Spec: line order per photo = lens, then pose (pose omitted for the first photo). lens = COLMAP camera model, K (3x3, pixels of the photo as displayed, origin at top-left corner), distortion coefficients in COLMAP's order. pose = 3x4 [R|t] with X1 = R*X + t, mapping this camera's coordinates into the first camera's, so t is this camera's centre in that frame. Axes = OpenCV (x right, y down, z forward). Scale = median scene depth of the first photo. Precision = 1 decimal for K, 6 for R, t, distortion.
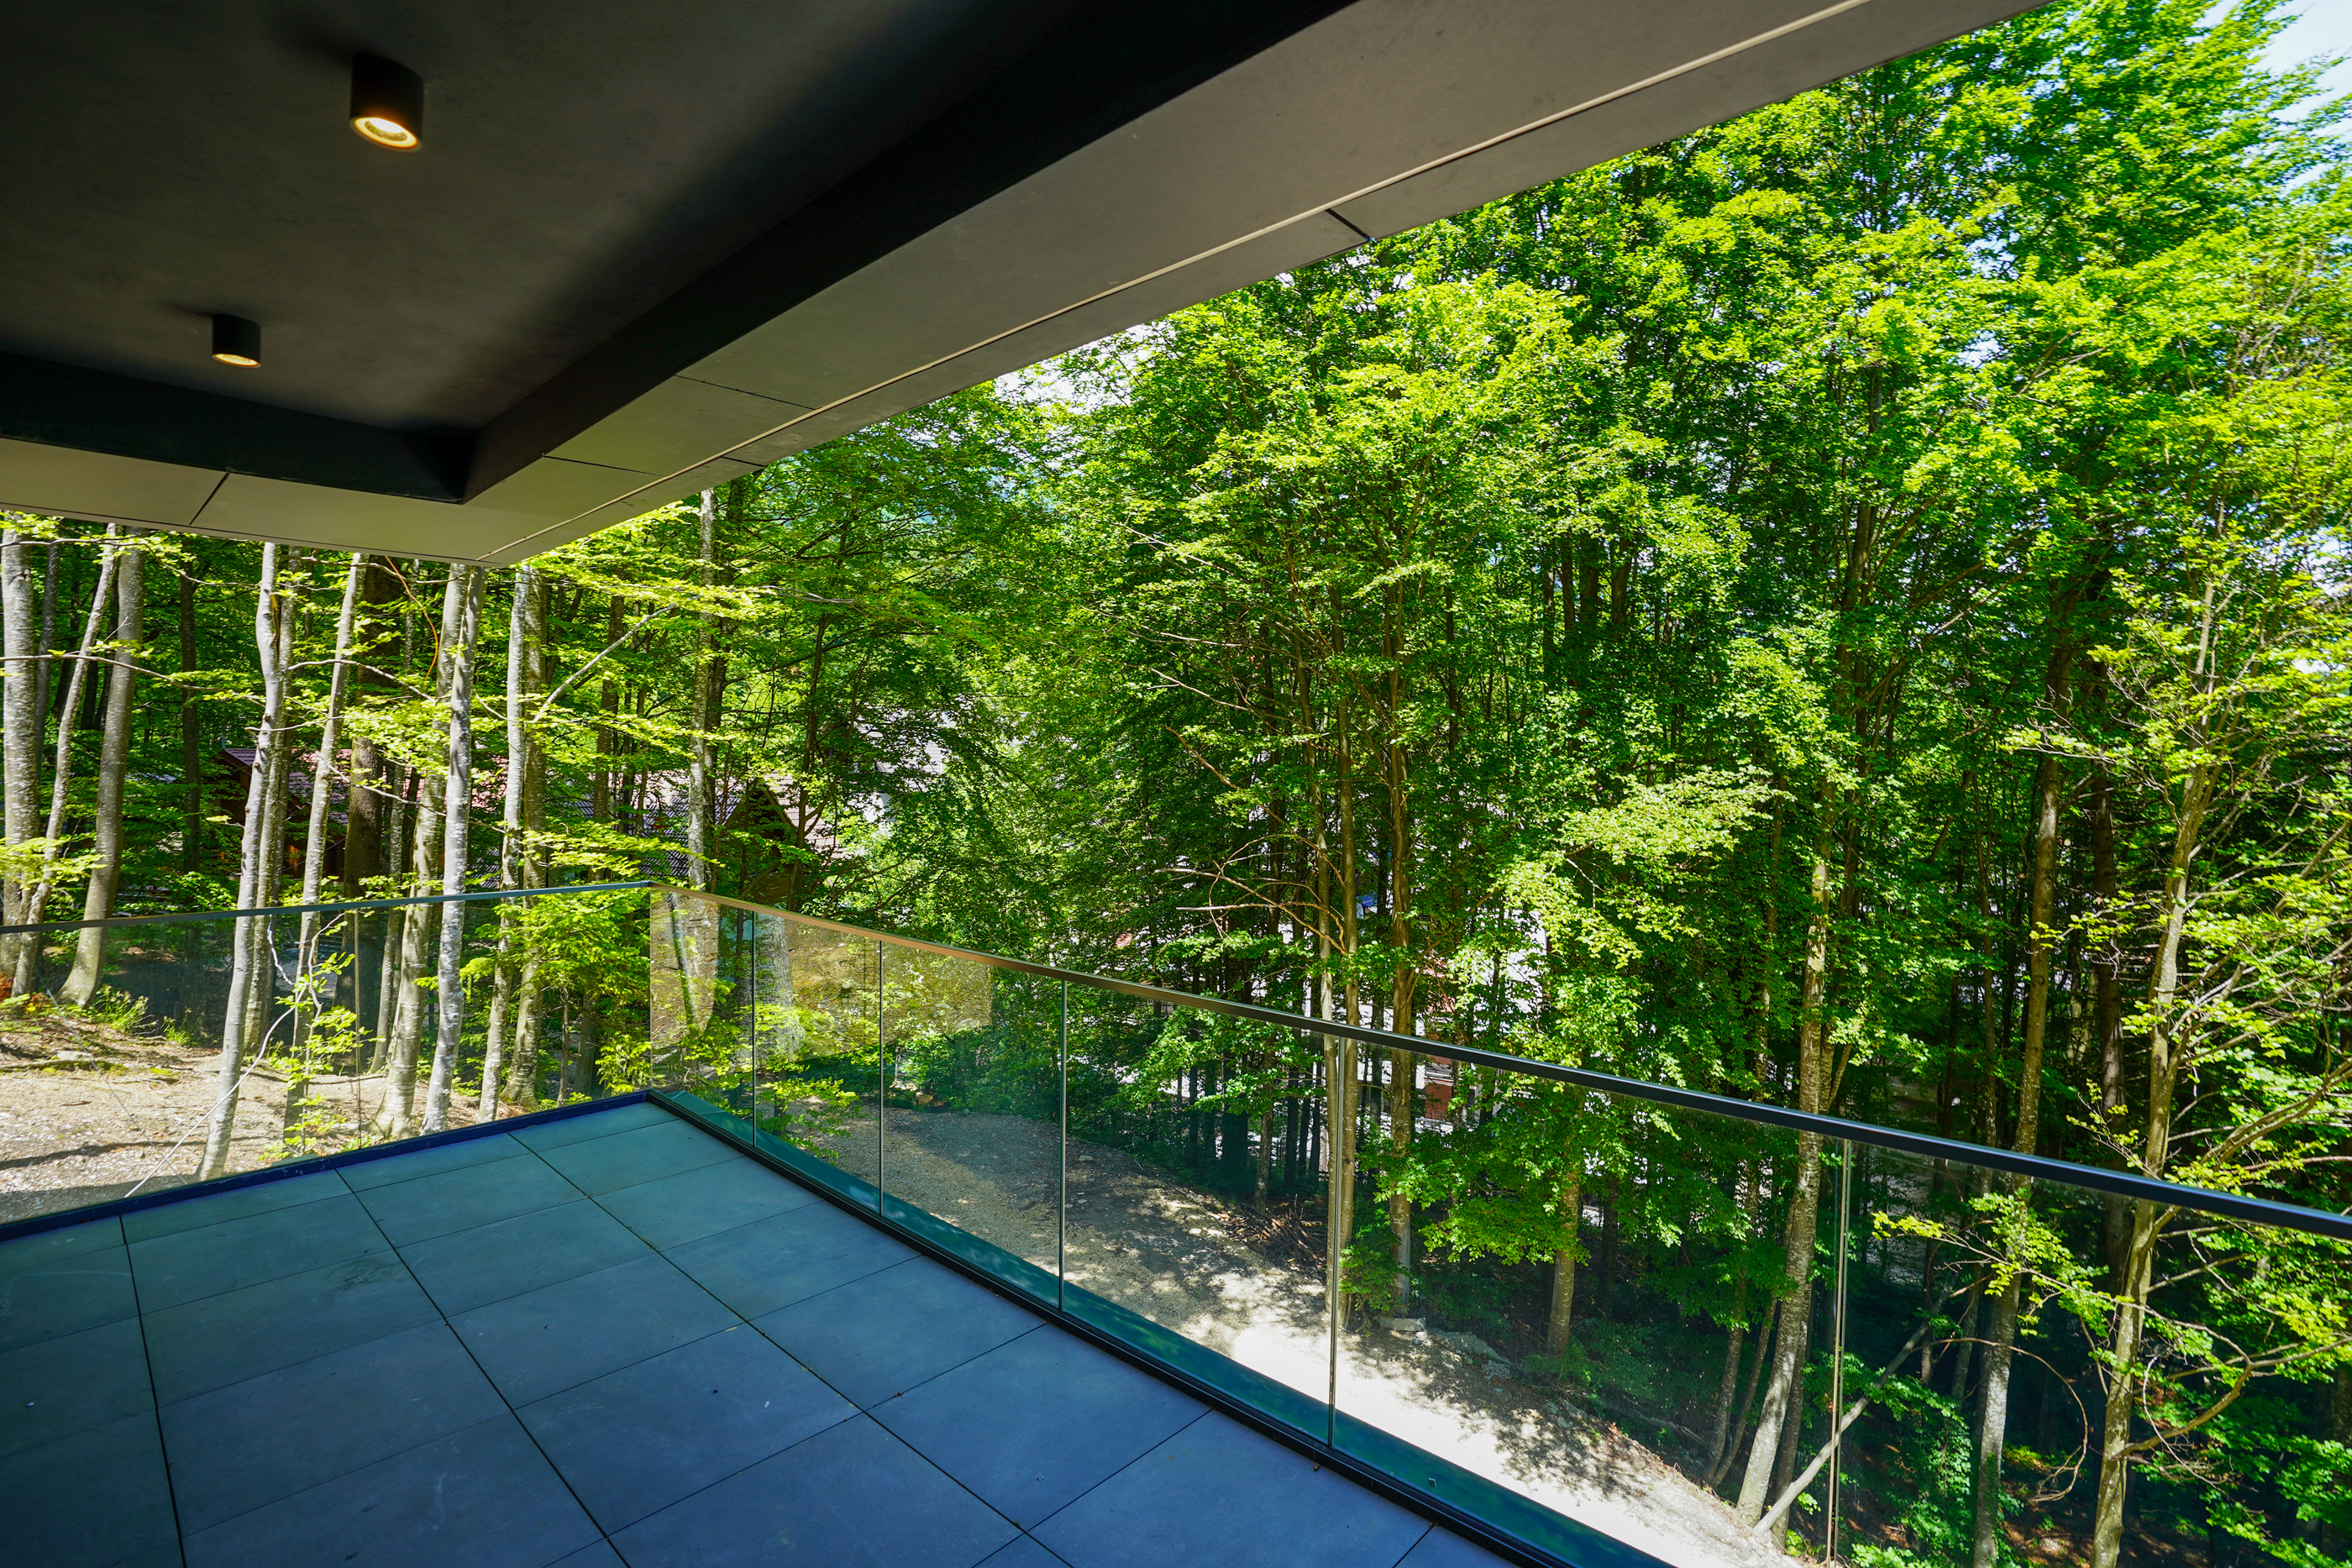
lens RADIAL K [[1096.3, 0, 1131.4], [0, 1096.3, 763.6], [0, 0, 1]] dist [-0.055897, 0.014122]
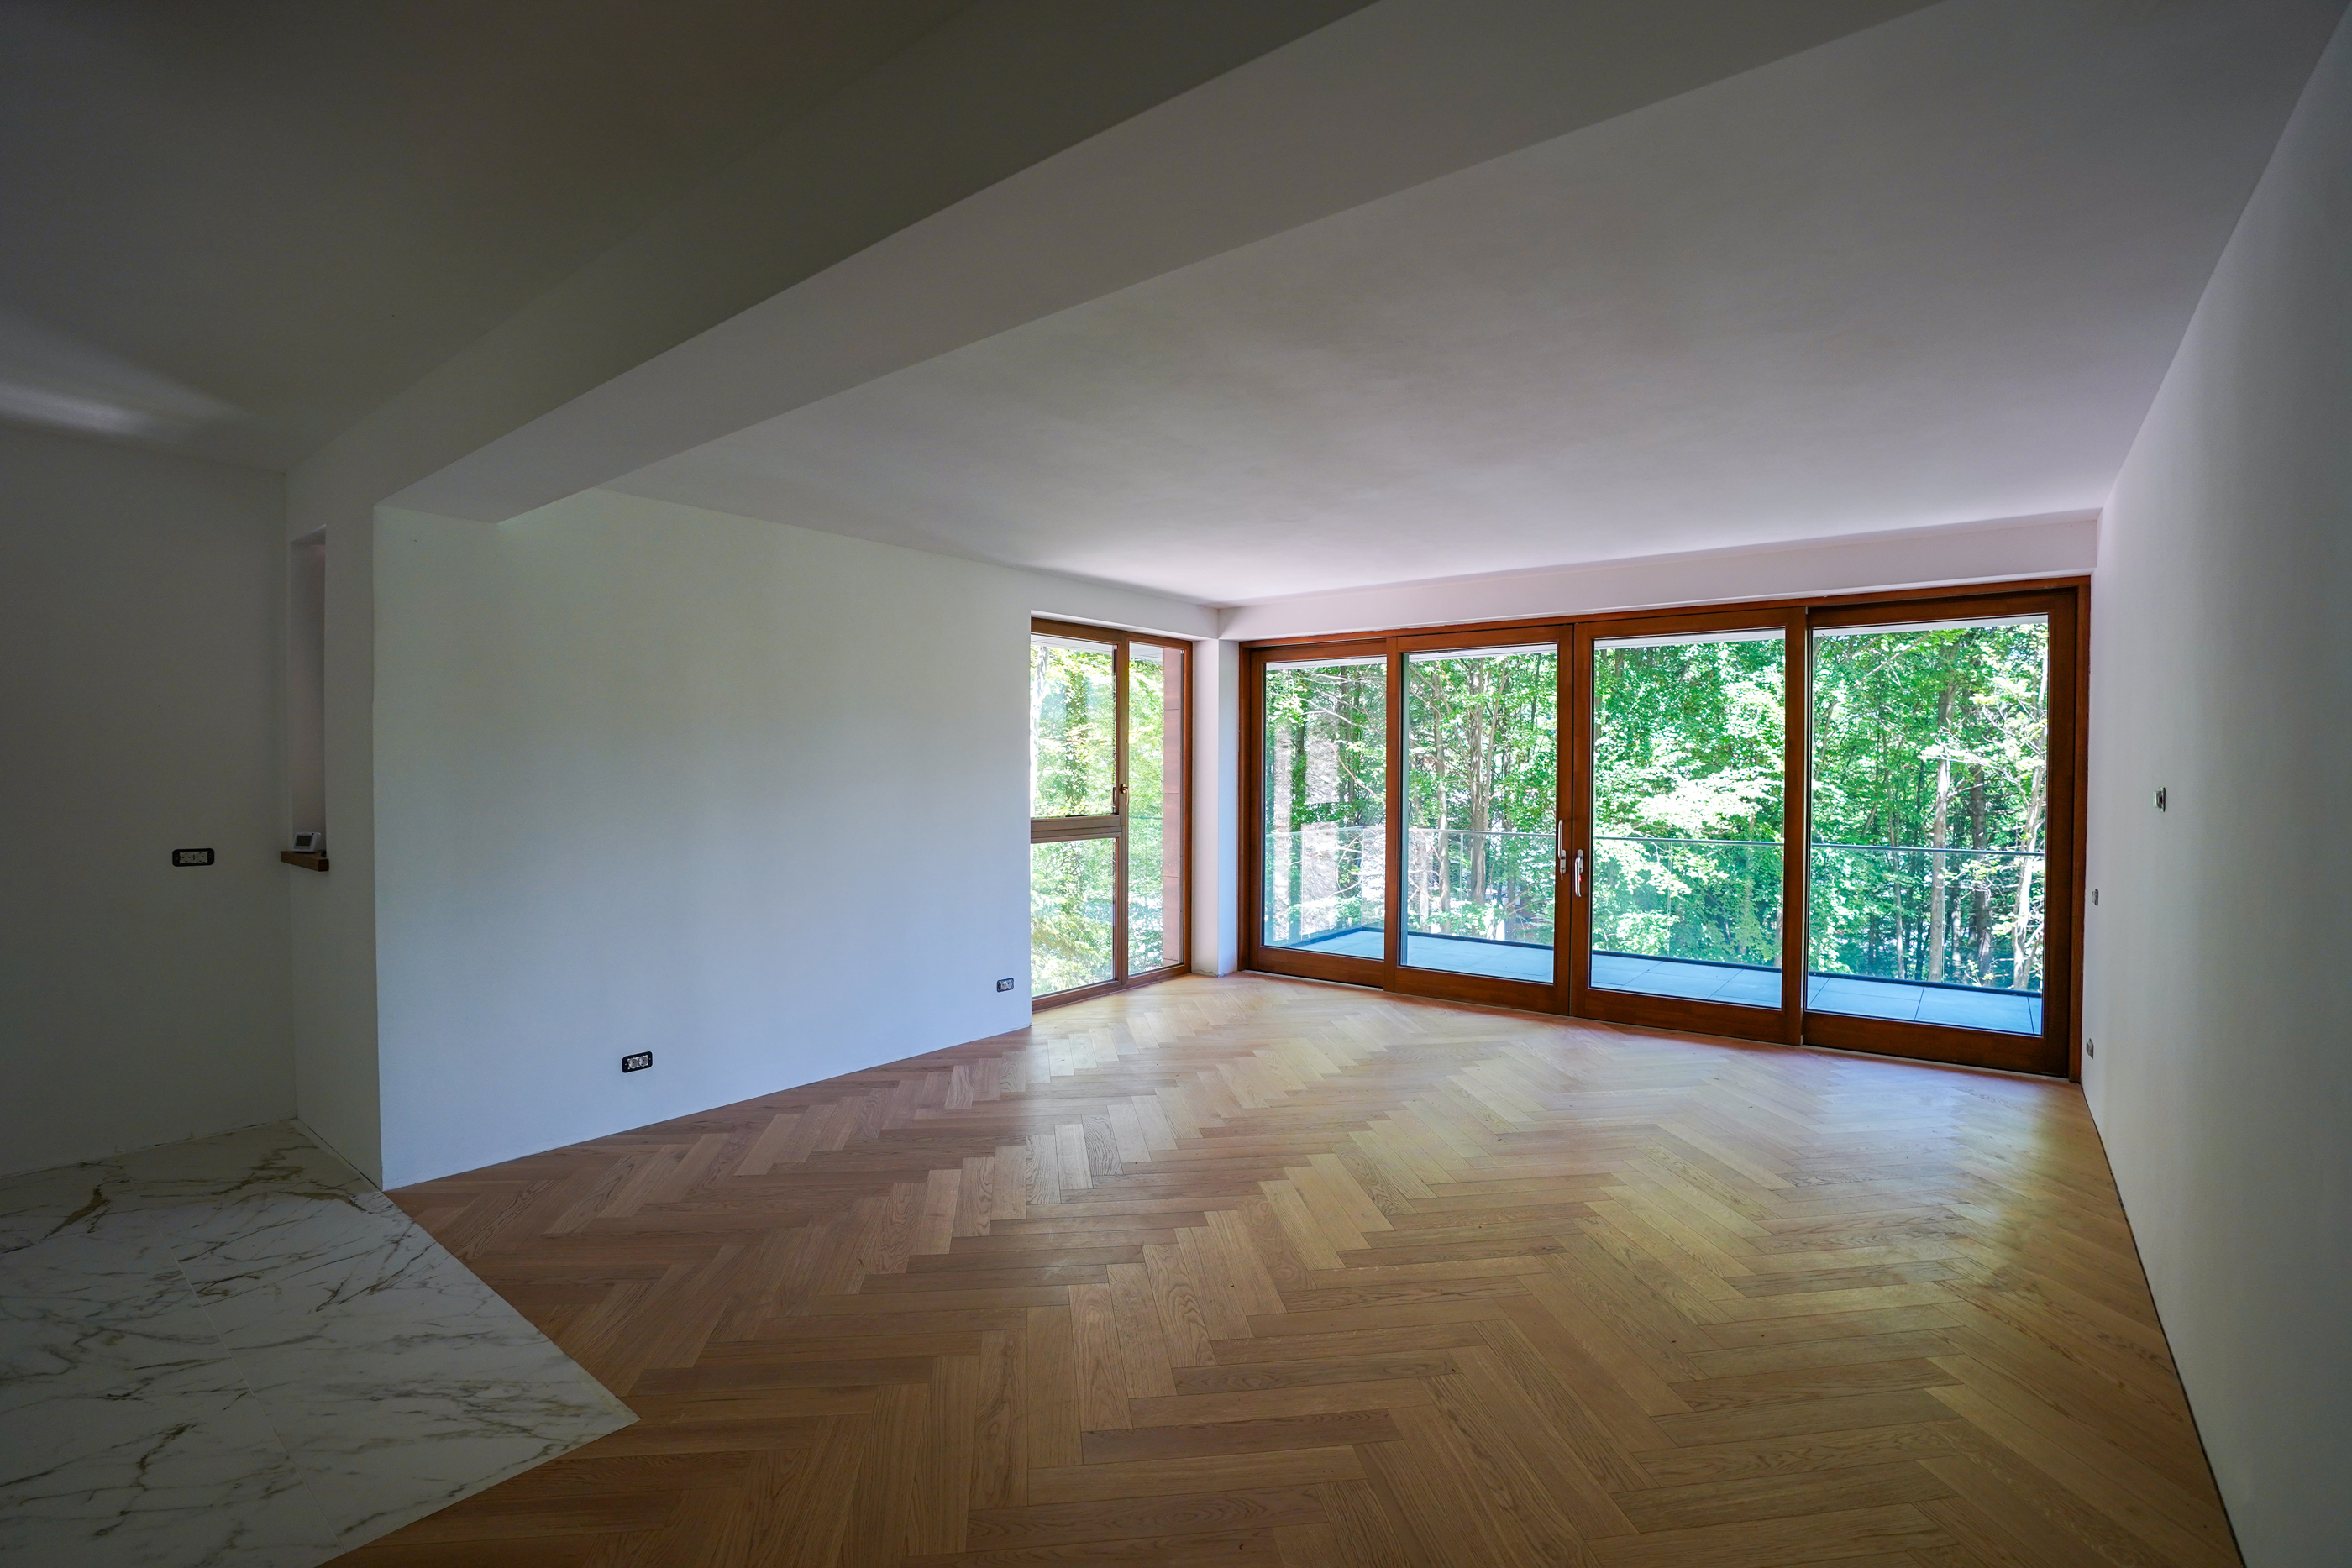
lens RADIAL K [[1096.3, 0, 1141.2], [0, 1096.3, 764.1], [0, 0, 1]] dist [-0.055897, 0.014122]
pose [[0.998817, 0.003387, 0.048518, -0.330676], [-0.002811, 0.999925, -0.011933, 0.016170], [-0.048554, 0.011782, 0.998751, -0.425339]]
